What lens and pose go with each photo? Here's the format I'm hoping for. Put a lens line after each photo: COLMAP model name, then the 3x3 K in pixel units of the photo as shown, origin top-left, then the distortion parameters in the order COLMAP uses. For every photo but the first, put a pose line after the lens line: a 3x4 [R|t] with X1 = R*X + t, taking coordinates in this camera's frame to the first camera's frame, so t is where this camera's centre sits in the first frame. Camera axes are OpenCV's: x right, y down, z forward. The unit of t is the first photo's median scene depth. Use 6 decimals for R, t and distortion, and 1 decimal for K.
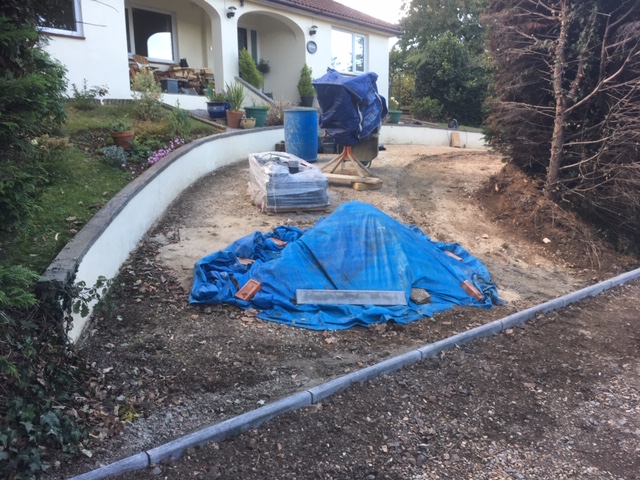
lens RADIAL K [[545.6, 0, 320.0], [0, 545.6, 240.0], [0, 0, 1]] dist [0.083605, -0.104008]
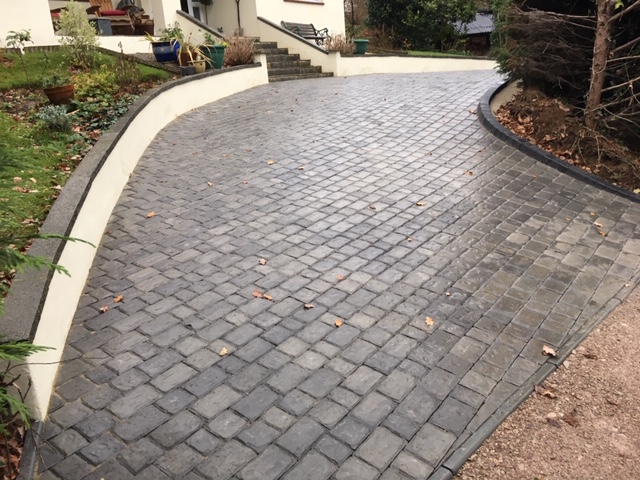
lens RADIAL K [[545.6, 0, 320.0], [0, 545.6, 240.0], [0, 0, 1]] dist [0.083605, -0.104008]
pose [[0.990593, -0.102494, 0.090669, -0.065587], [0.092347, 0.989655, 0.109793, -0.024856], [-0.100984, -0.100387, 0.989810, 0.124484]]
